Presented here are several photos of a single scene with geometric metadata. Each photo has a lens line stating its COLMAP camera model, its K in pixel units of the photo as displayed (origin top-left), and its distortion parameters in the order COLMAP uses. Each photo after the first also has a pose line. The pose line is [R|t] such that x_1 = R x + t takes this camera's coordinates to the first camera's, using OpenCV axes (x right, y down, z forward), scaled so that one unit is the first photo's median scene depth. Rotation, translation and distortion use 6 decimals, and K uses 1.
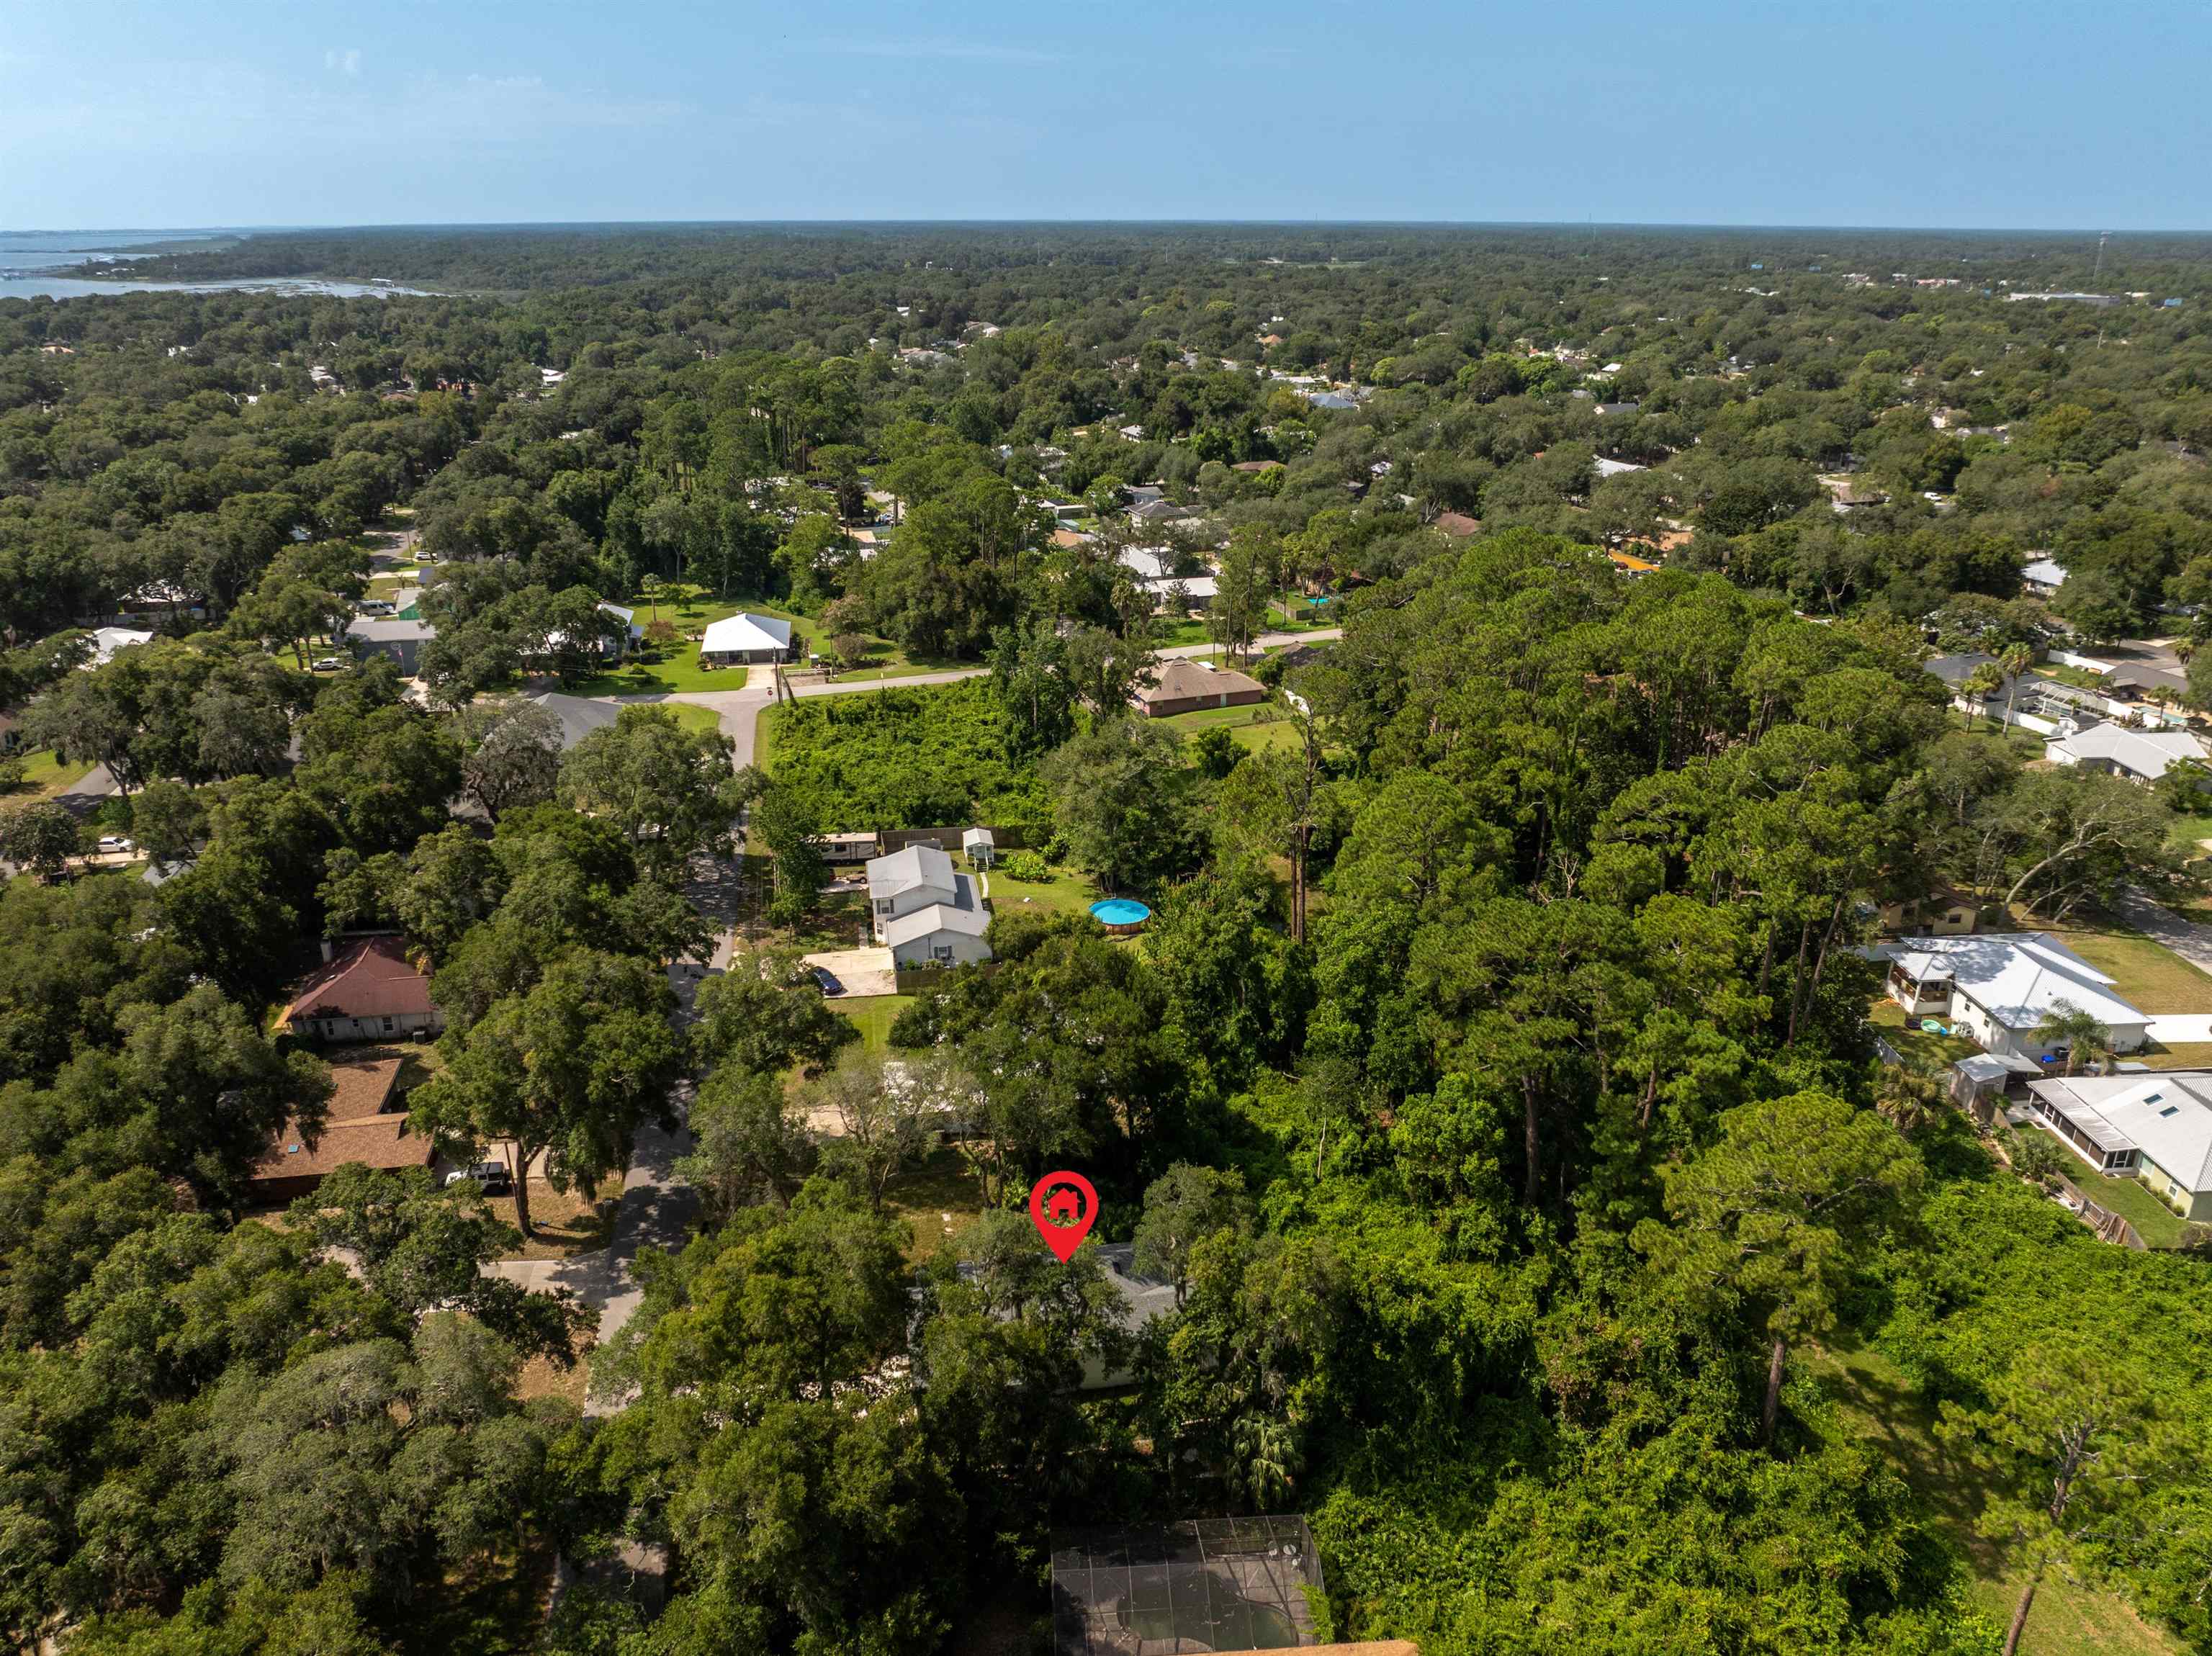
lens RADIAL K [[1572.5, 0, 1106.0], [0, 1572.5, 828.0], [0, 0, 1]] dist [-0.035392, -0.002266]
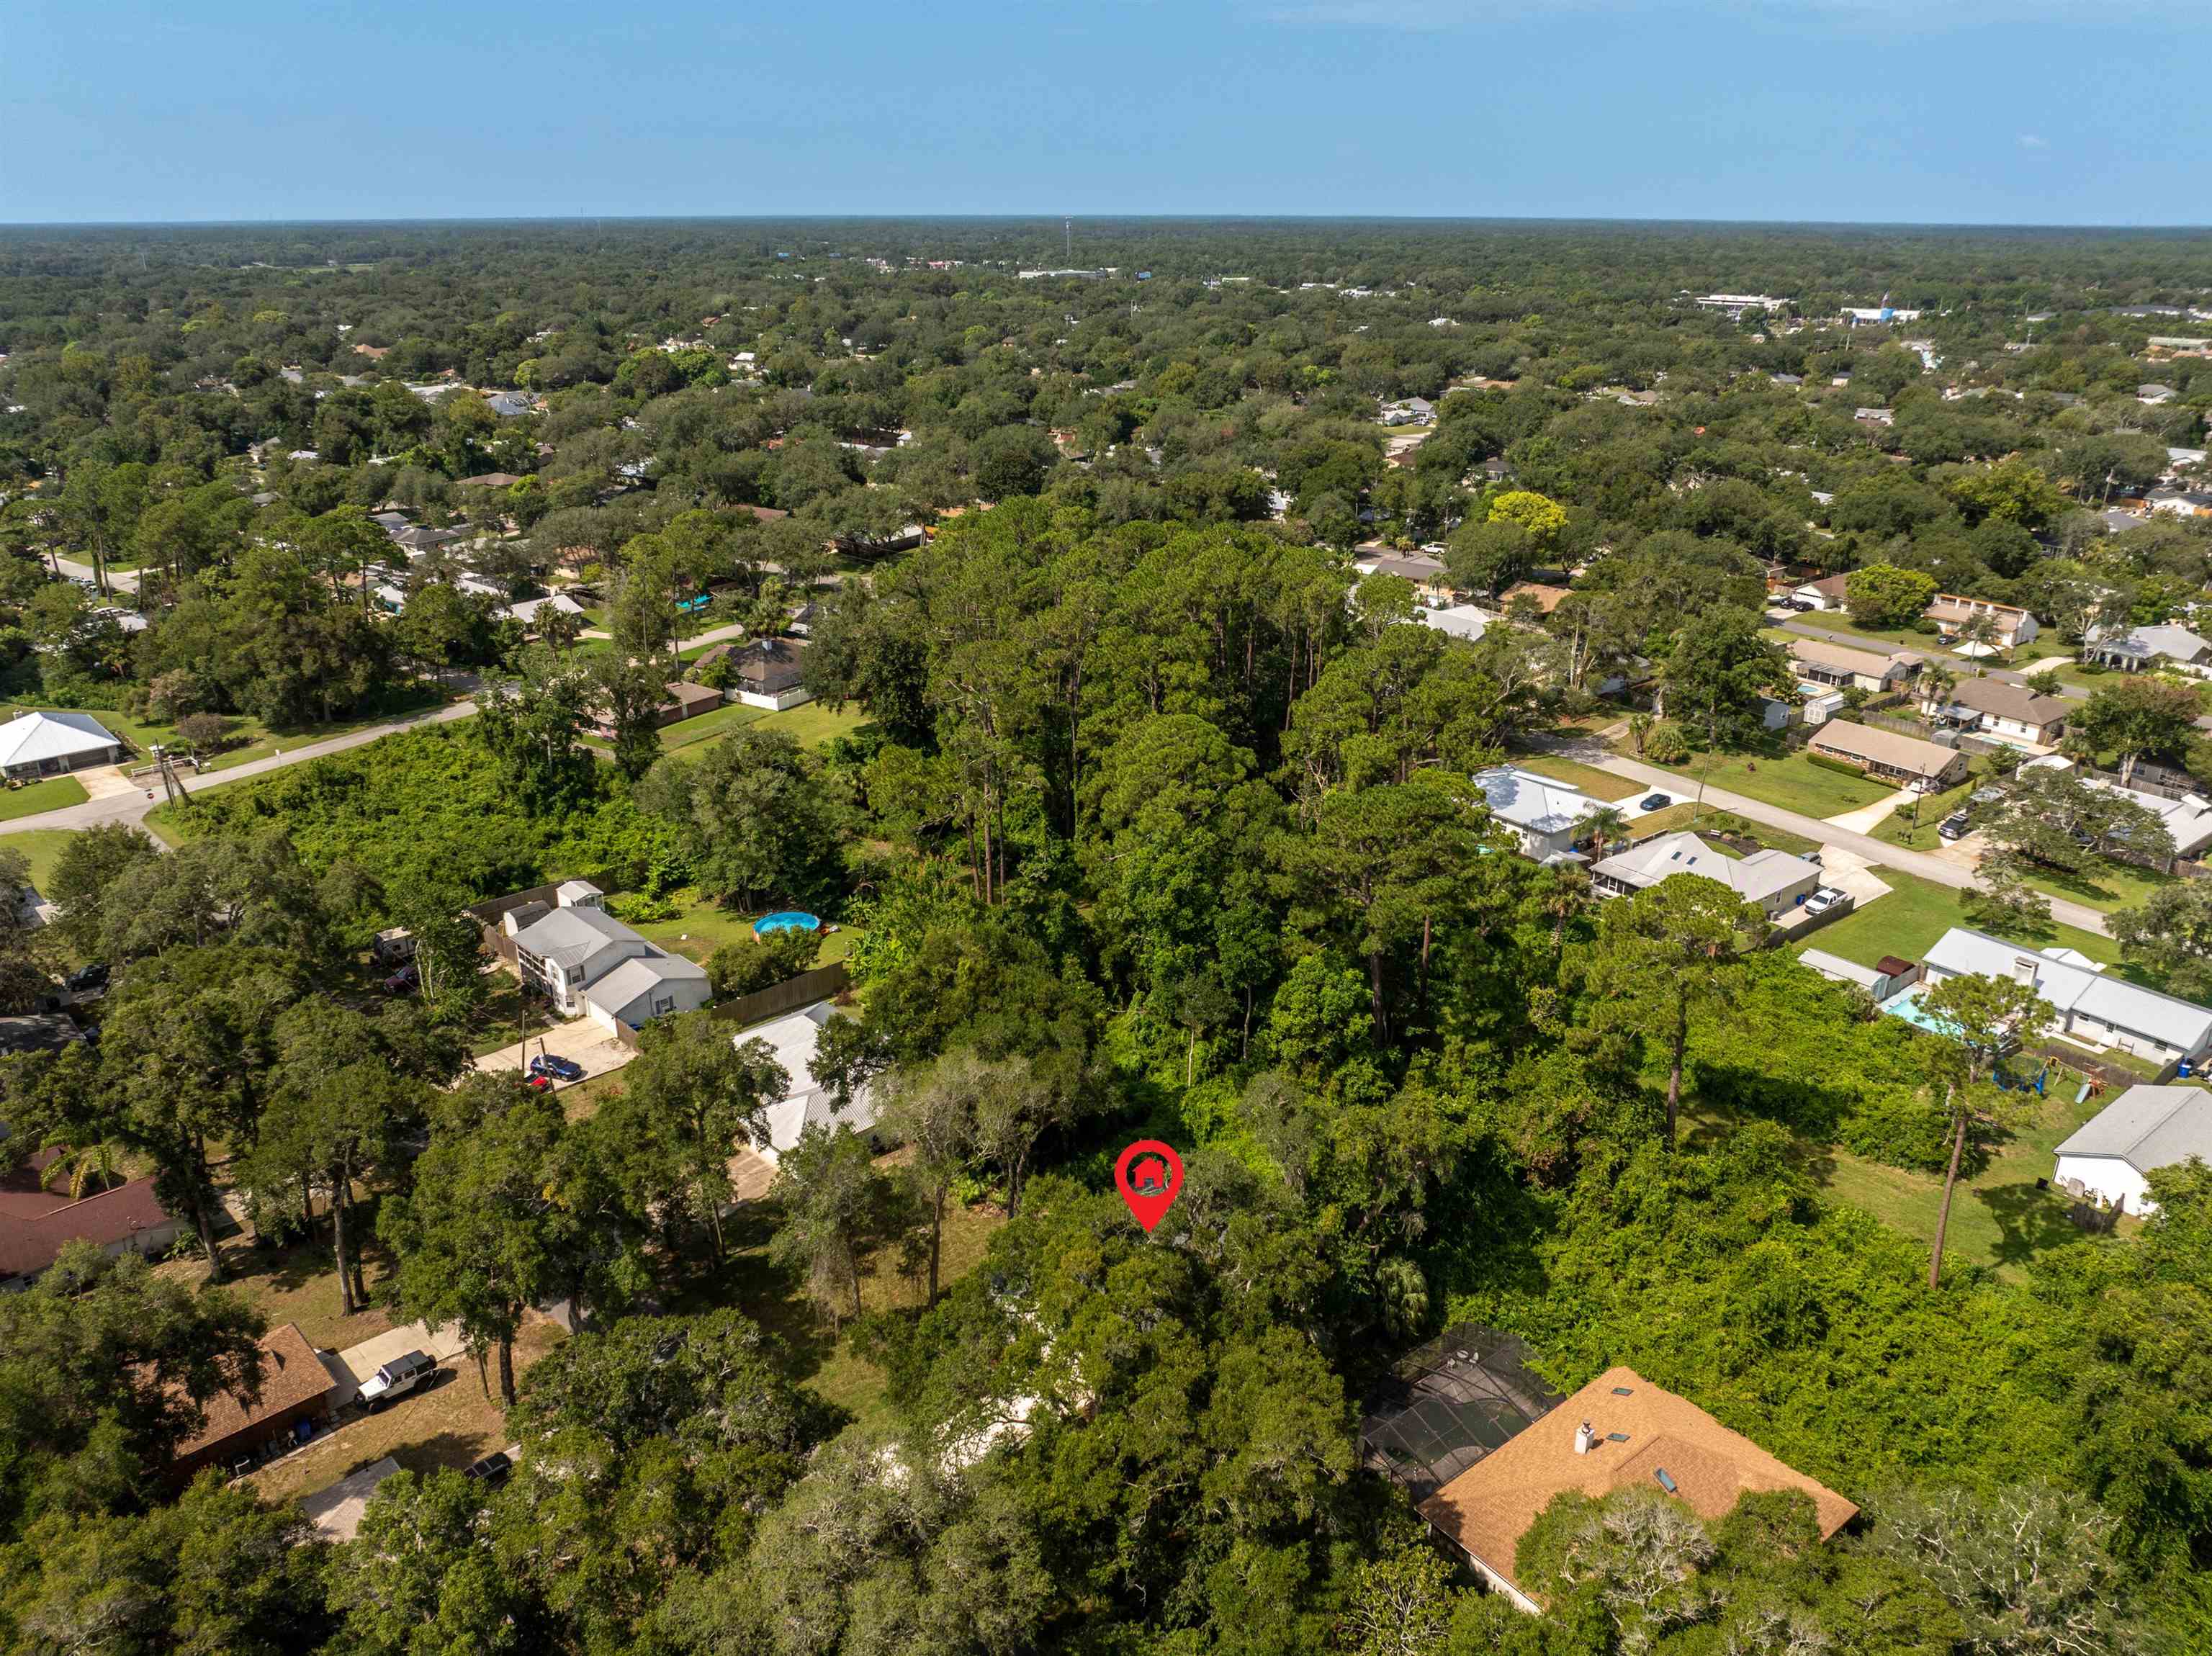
lens RADIAL K [[1572.5, 0, 1106.0], [0, 1572.5, 828.0], [0, 0, 1]] dist [-0.035392, -0.002266]
pose [[0.827367, -0.205206, 0.522833, -0.210542], [0.203088, 0.977186, 0.062154, -0.016785], [-0.523660, 0.054757, 0.850166, 0.039219]]
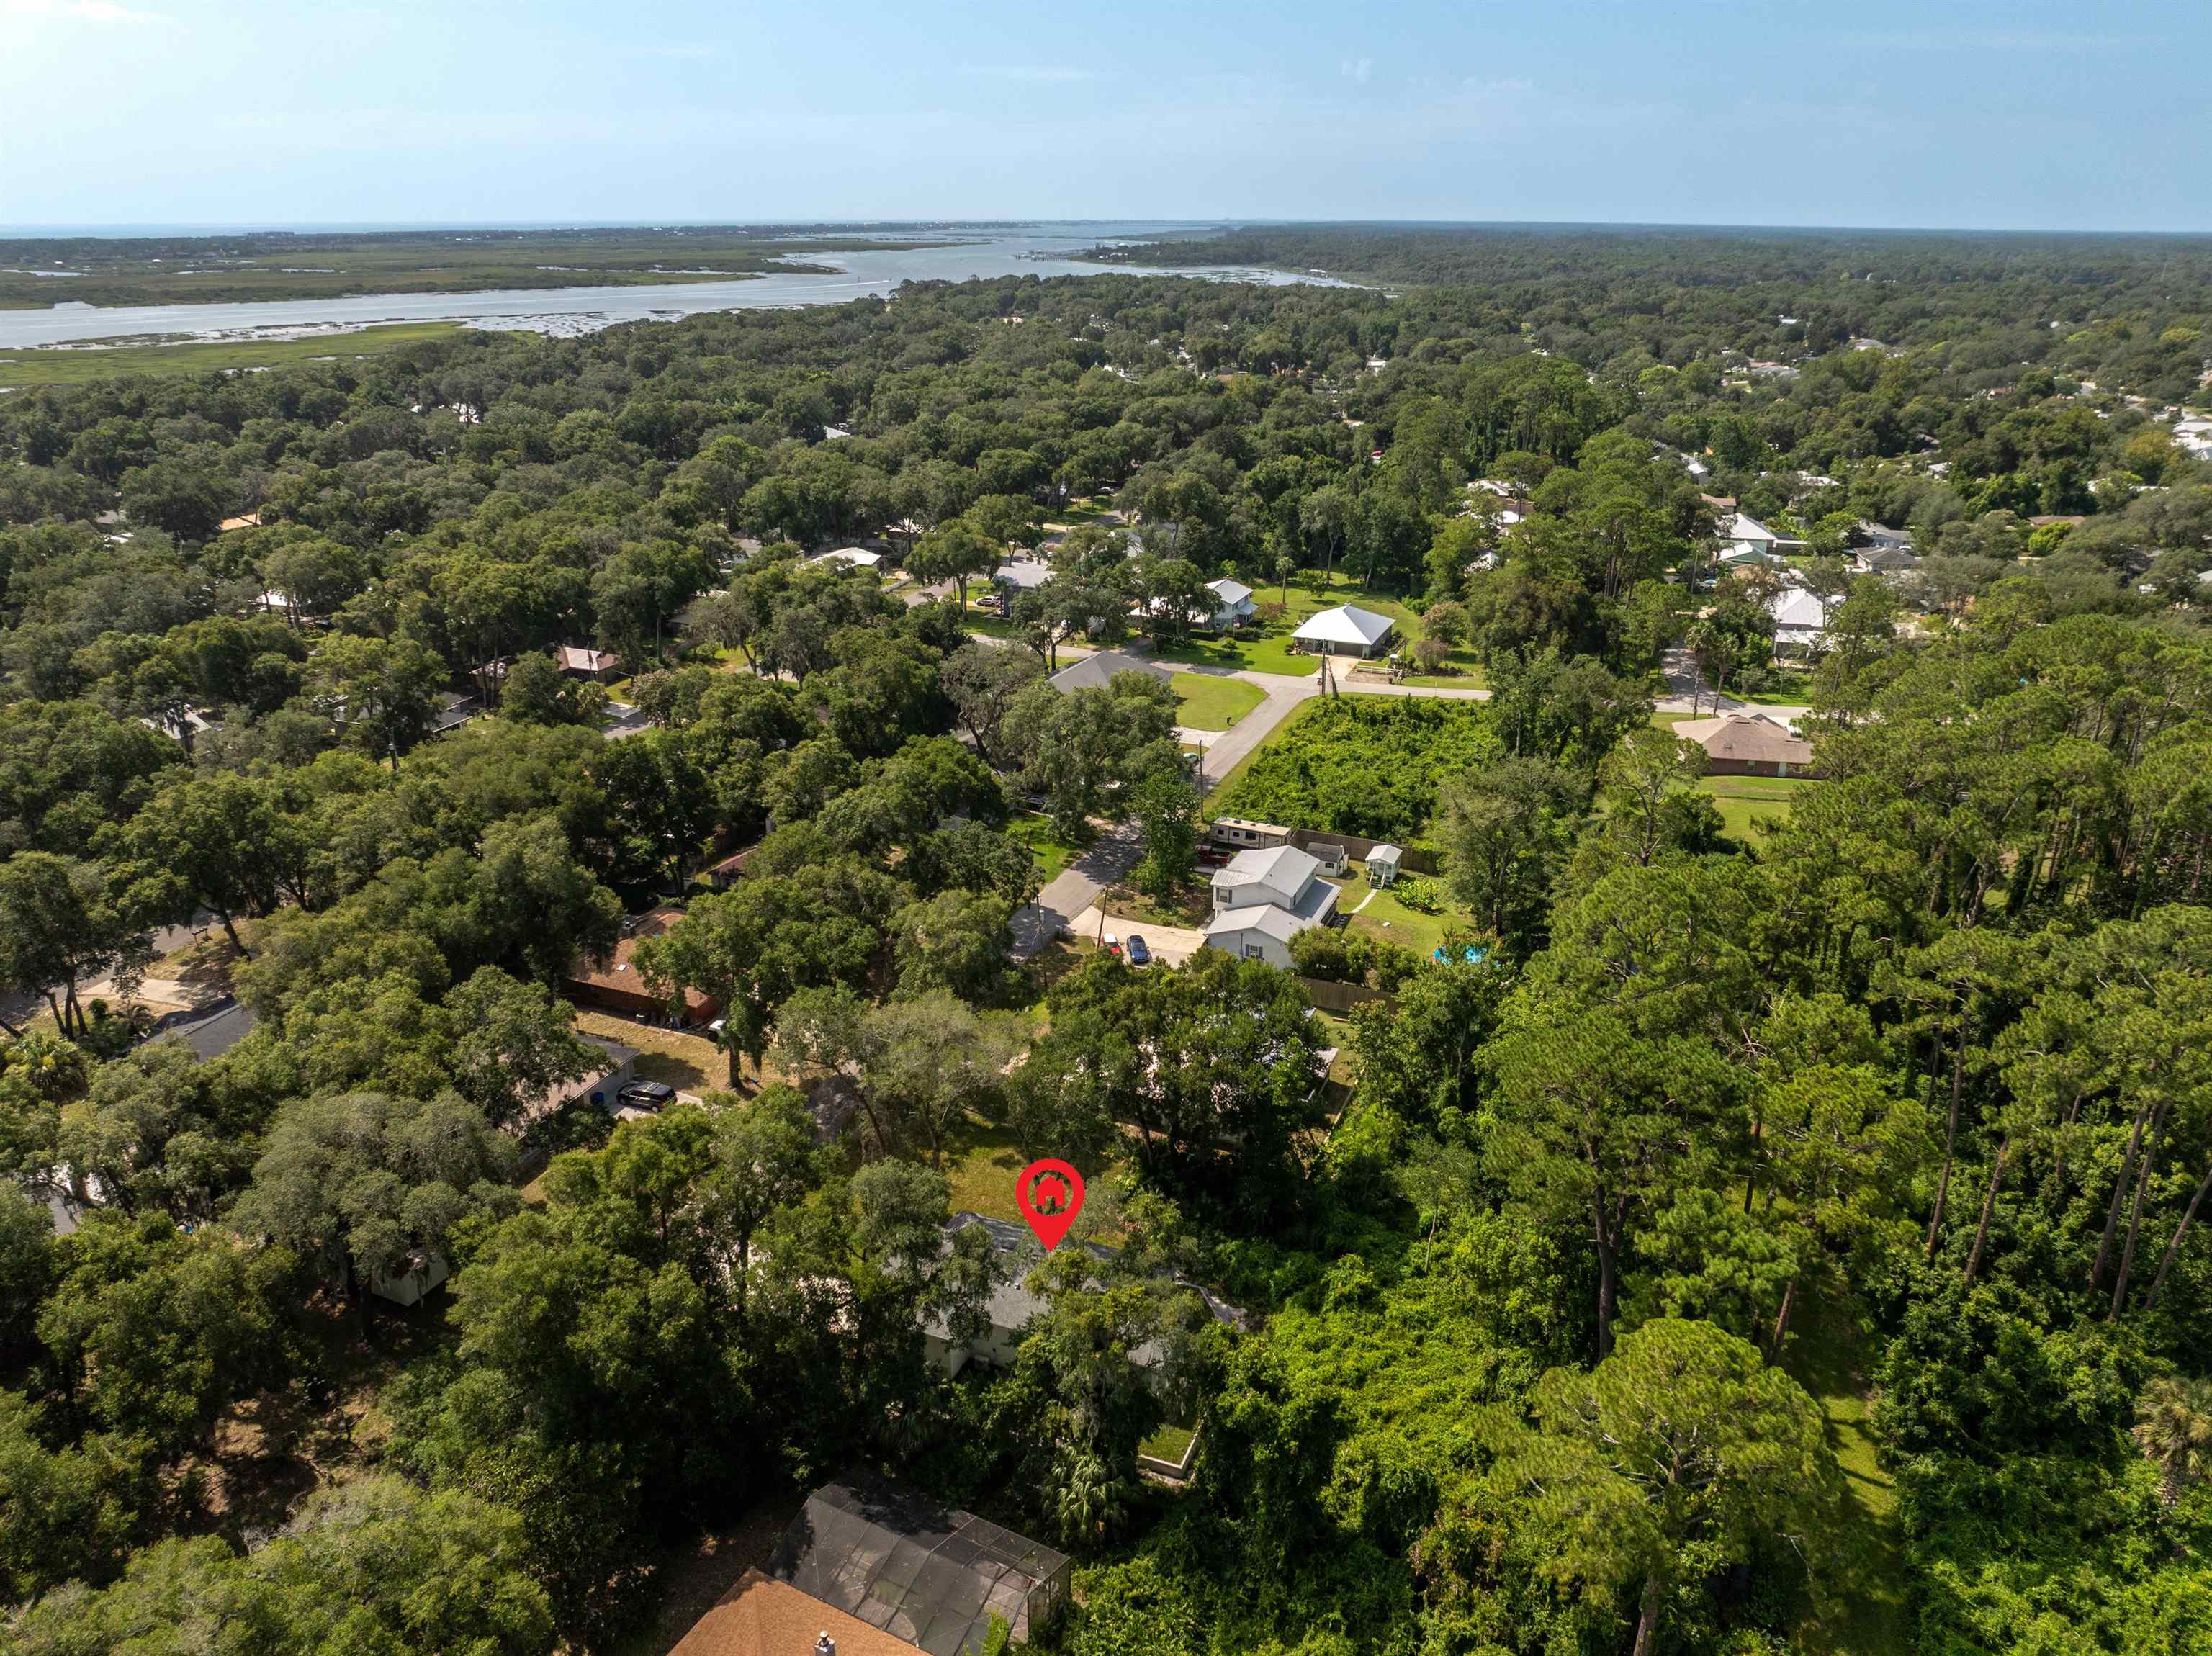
lens RADIAL K [[1572.5, 0, 1106.0], [0, 1572.5, 828.0], [0, 0, 1]] dist [-0.035392, -0.002266]
pose [[0.845769, 0.196200, -0.496165, 0.177948], [-0.196485, 0.979114, 0.052243, -0.018805], [0.496052, 0.053303, 0.866655, 0.050192]]
